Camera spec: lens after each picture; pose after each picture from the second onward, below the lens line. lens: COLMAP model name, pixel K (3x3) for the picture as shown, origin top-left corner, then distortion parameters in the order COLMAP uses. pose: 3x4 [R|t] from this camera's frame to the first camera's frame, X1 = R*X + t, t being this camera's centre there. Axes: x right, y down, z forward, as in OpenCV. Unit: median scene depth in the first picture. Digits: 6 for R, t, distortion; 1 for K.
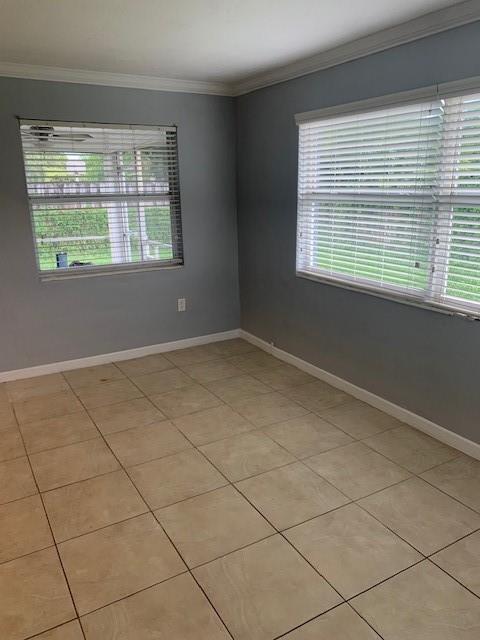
lens RADIAL K [[491.0, 0, 239.3], [0, 491.0, 318.4], [0, 0, 1]] dist [0.013127, -0.024392]
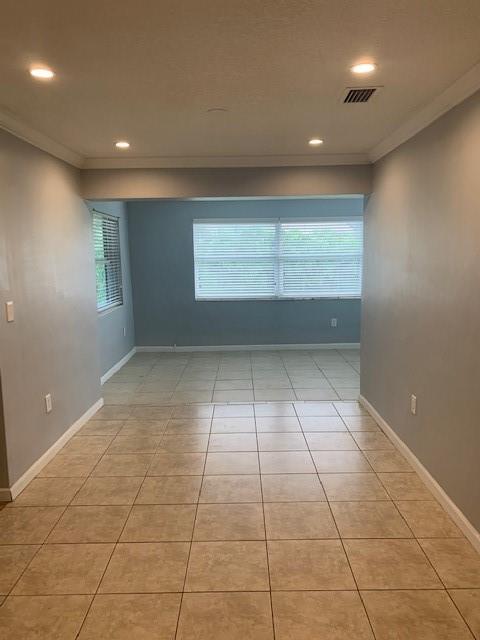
lens RADIAL K [[496.2, 0, 240.1], [0, 496.2, 310.8], [0, 0, 1]] dist [0.002133, -0.003465]
pose [[0.503232, -0.088415, 0.859616, -1.214279], [0.232369, 0.971959, -0.036062, 0.046805], [-0.832323, 0.217896, 0.509666, -0.071500]]
